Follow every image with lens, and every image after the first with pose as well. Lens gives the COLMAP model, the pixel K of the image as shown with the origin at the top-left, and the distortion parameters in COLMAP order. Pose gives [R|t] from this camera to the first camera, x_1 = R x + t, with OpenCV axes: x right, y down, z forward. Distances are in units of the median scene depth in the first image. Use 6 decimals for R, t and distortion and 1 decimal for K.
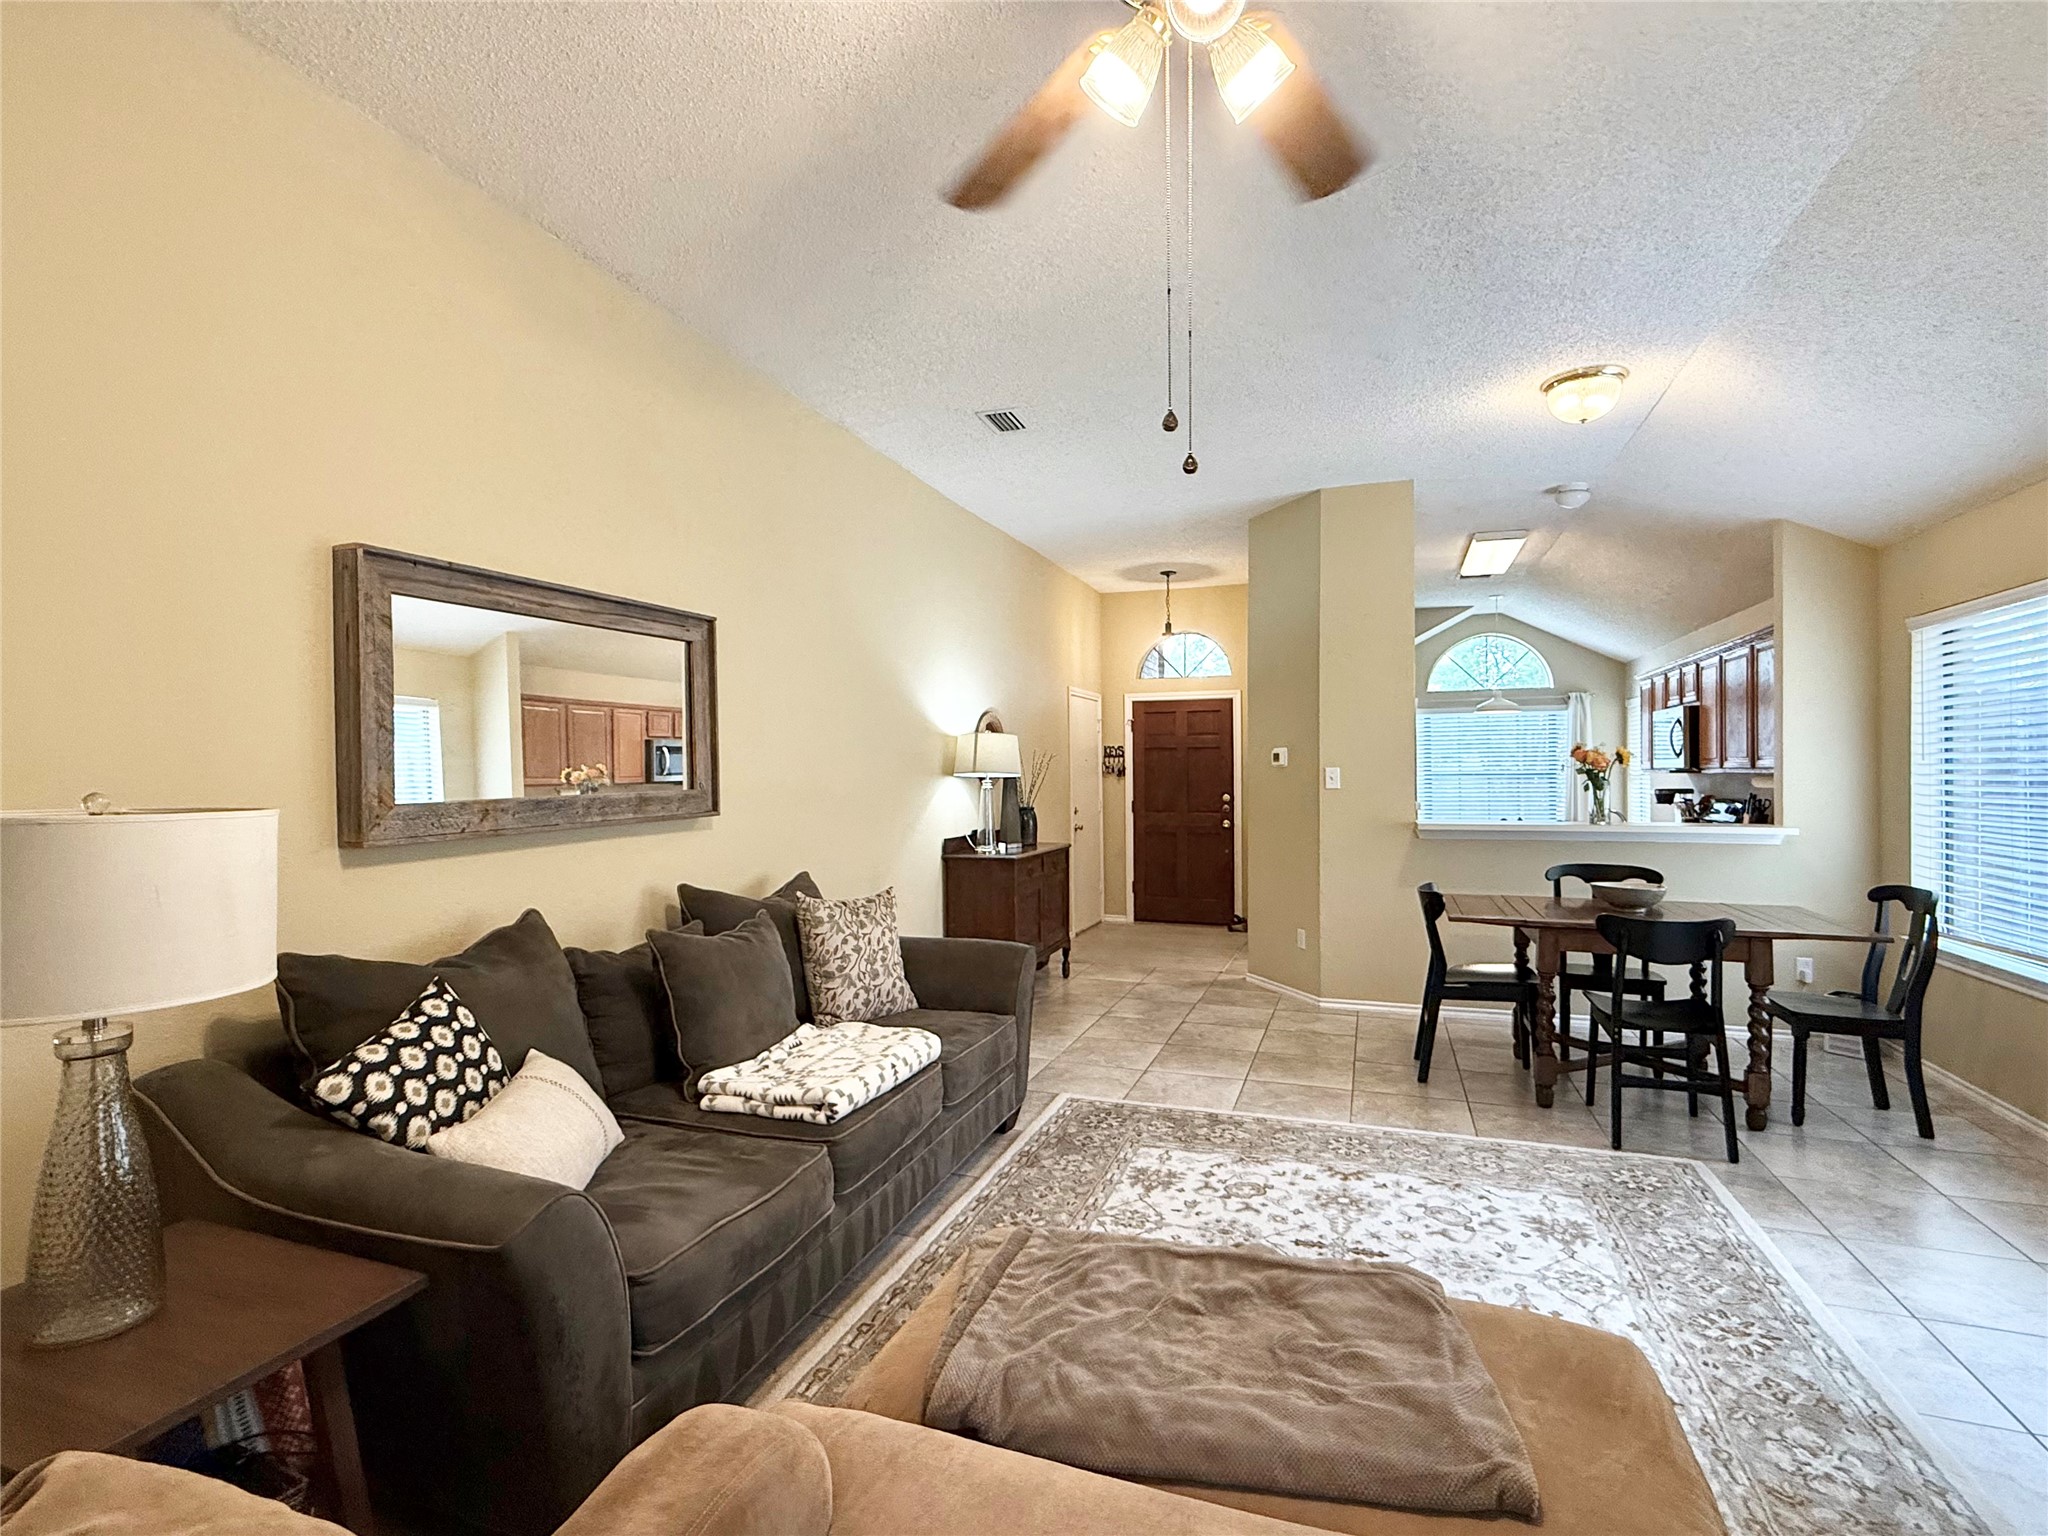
lens RADIAL K [[964.1, 0, 1025.2], [0, 964.1, 765.5], [0, 0, 1]] dist [0.002000, 0.000136]
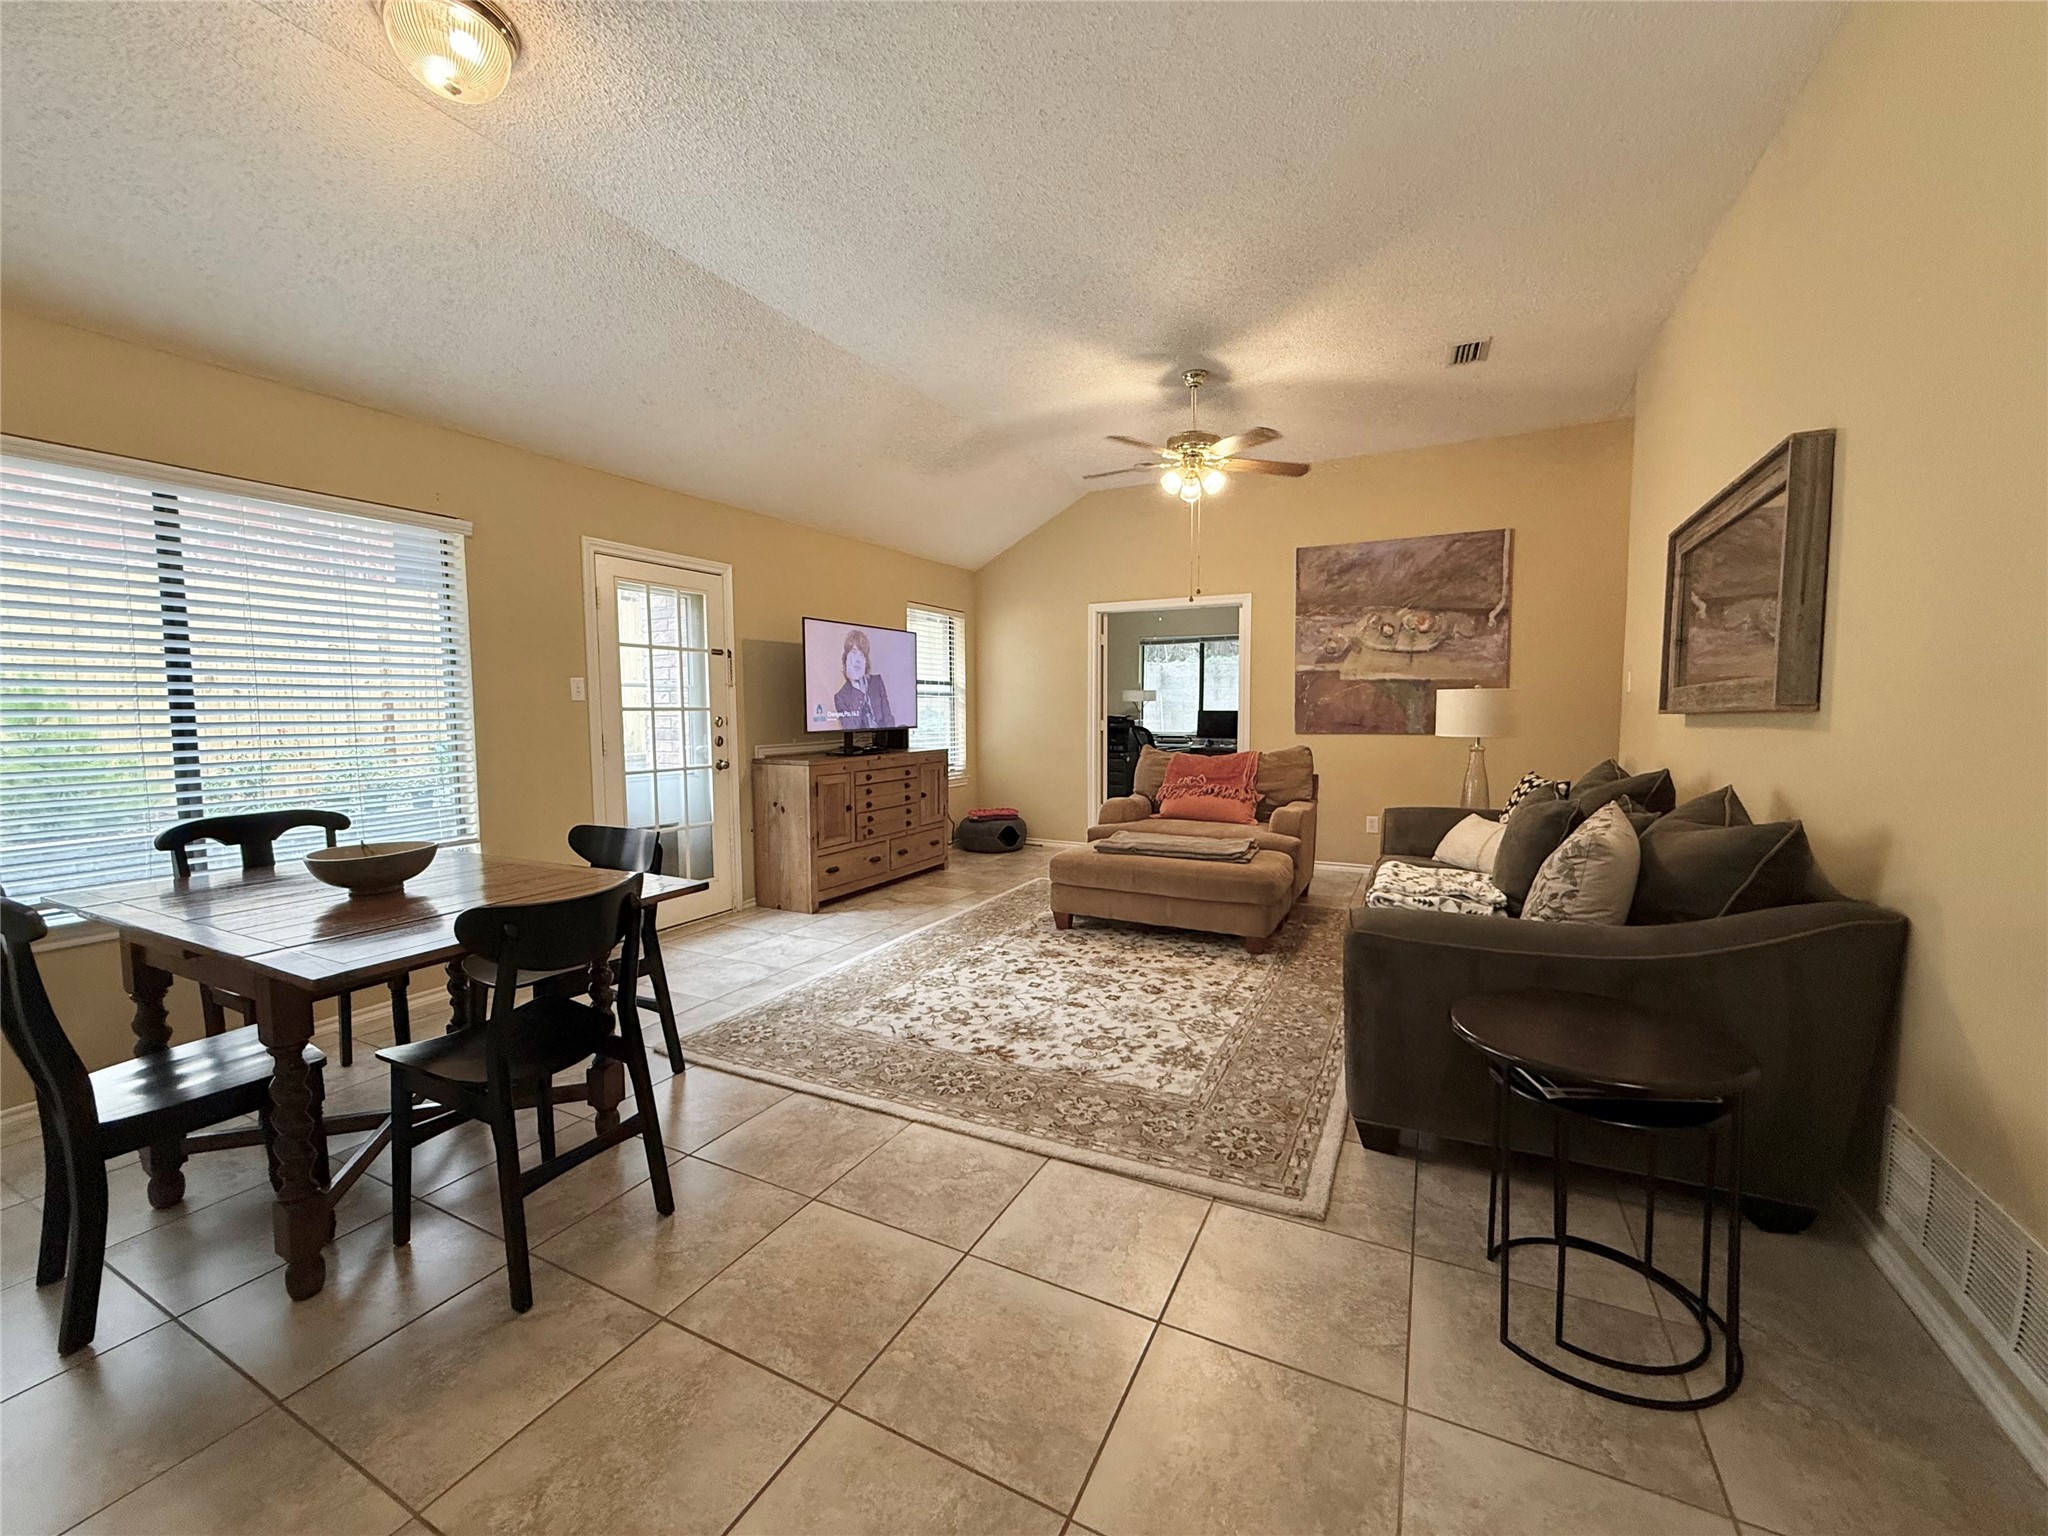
lens RADIAL K [[816.3, 0, 1020.2], [0, 816.3, 766.4], [0, 0, 1]] dist [-0.000113, -0.000068]
pose [[-0.992262, 0.002065, 0.124144, 0.182094], [0.009779, 0.998055, 0.061560, 0.051980], [-0.123775, 0.062298, -0.990353, 1.751468]]
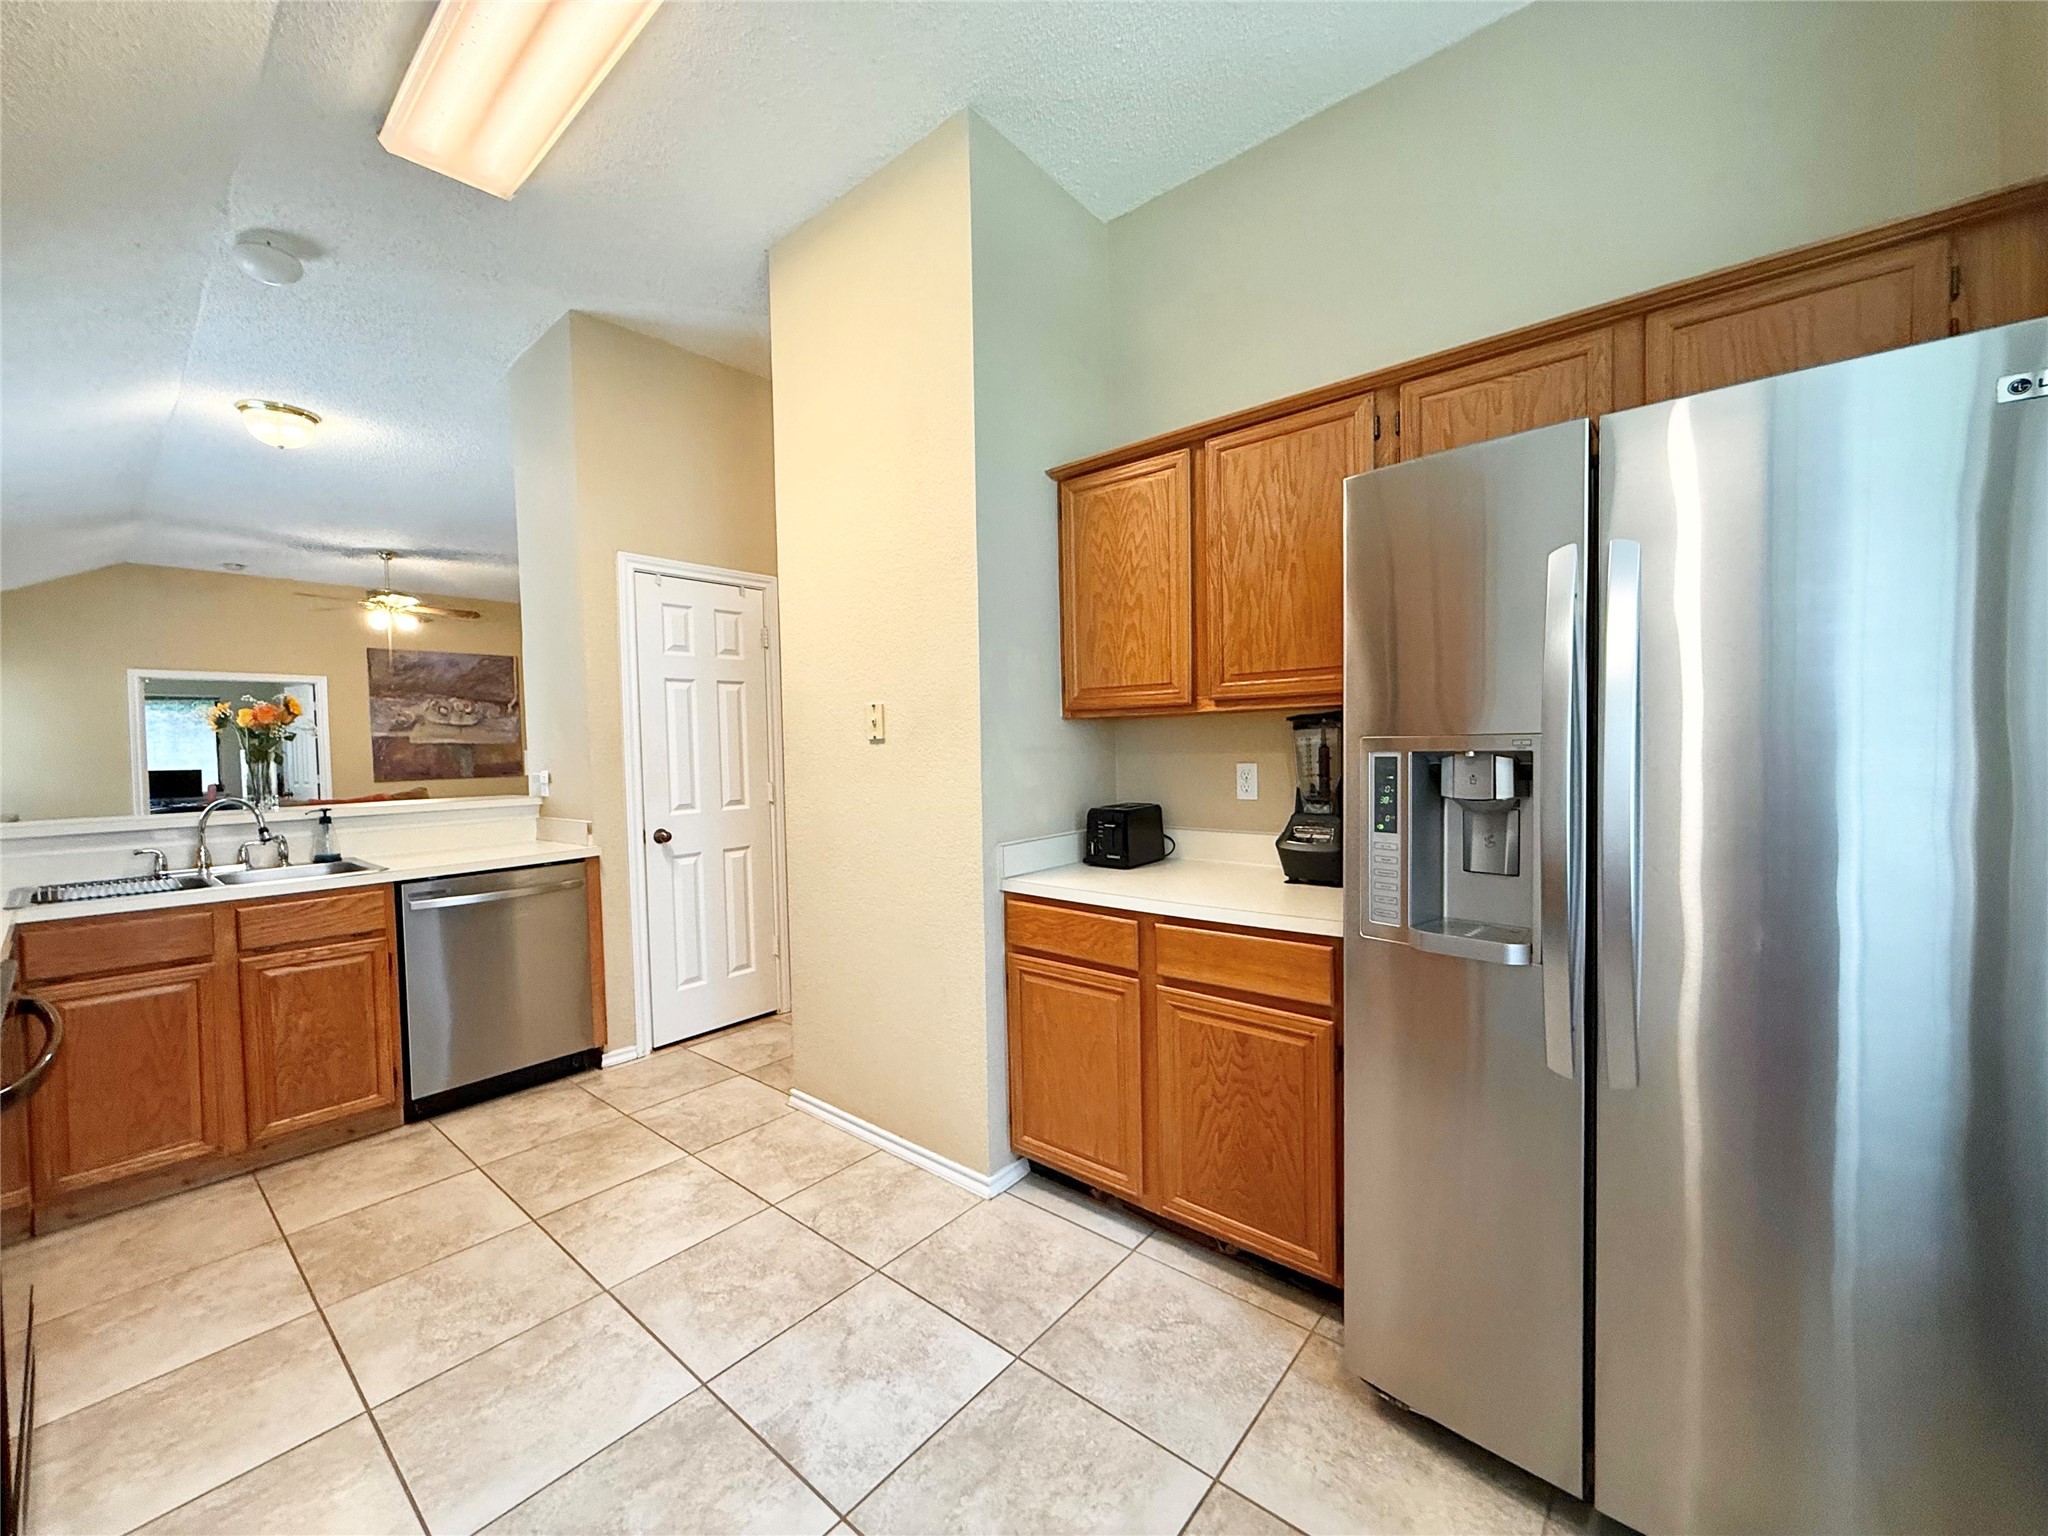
lens RADIAL K [[816.3, 0, 1020.2], [0, 816.3, 766.4], [0, 0, 1]] dist [-0.000113, -0.000068]
pose [[-0.347005, 0.039609, -0.937026, 1.445003], [0.033782, 0.998987, 0.029718, 0.042082], [0.937255, -0.021342, -0.347992, 2.579425]]
